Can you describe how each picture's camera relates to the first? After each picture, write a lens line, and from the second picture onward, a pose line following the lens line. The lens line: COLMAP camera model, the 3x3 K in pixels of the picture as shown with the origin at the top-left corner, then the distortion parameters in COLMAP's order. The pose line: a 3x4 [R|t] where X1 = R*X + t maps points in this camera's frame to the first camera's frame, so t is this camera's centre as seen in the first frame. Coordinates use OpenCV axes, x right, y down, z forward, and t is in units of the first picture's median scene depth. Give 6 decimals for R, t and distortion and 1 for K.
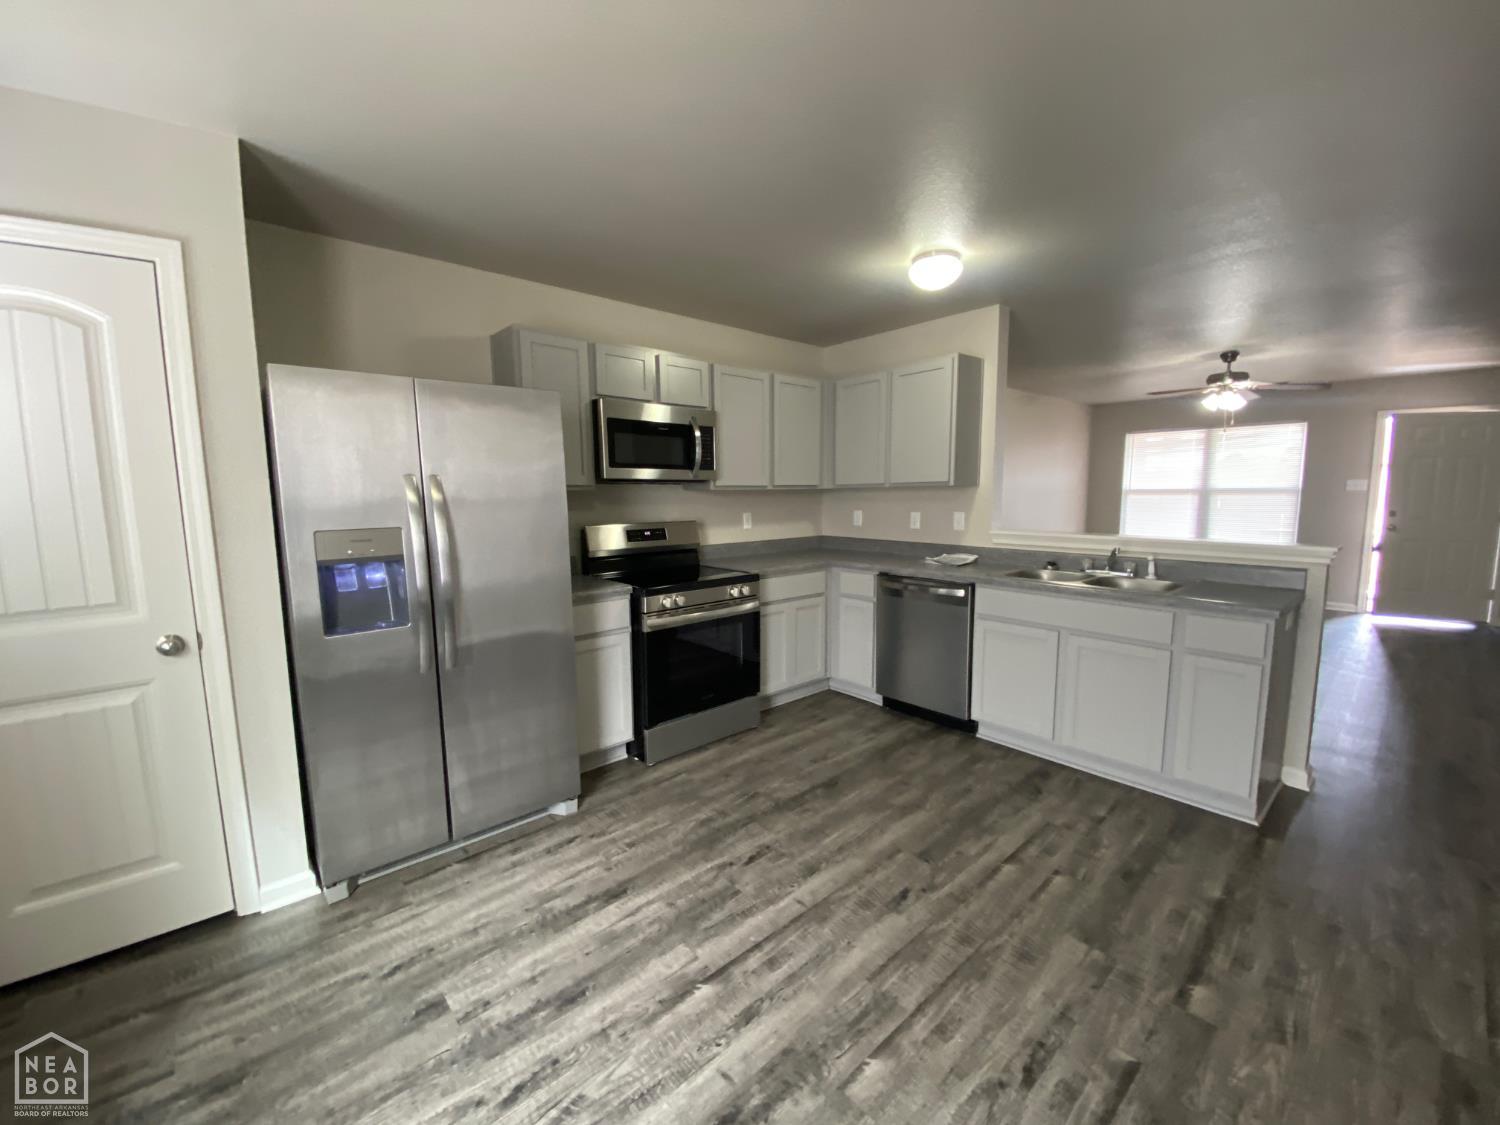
lens RADIAL K [[599.1, 0, 744.1], [0, 599.1, 558.6], [0, 0, 1]] dist [0.002225, -0.012172]
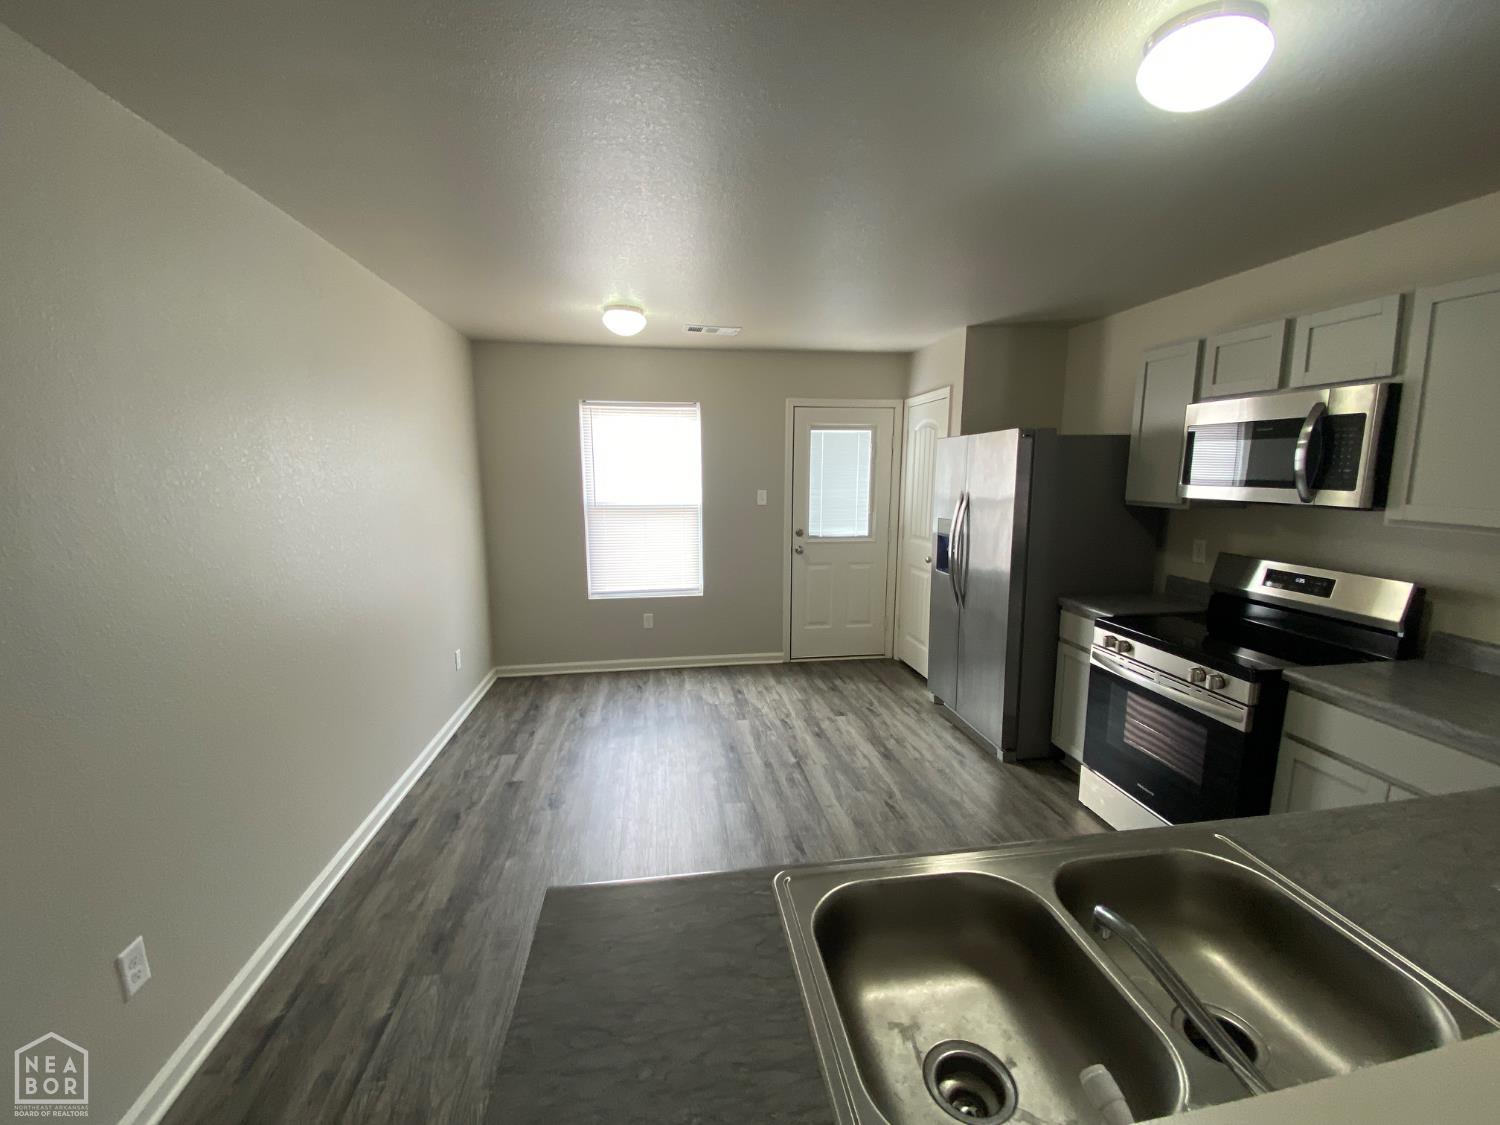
lens RADIAL K [[599.1, 0, 744.1], [0, 599.1, 558.6], [0, 0, 1]] dist [0.002225, -0.012172]
pose [[-0.549694, 0.133316, -0.824660, 1.453481], [-0.089339, 0.972140, 0.216709, -0.312340], [0.830575, 0.192798, -0.522469, 1.649659]]
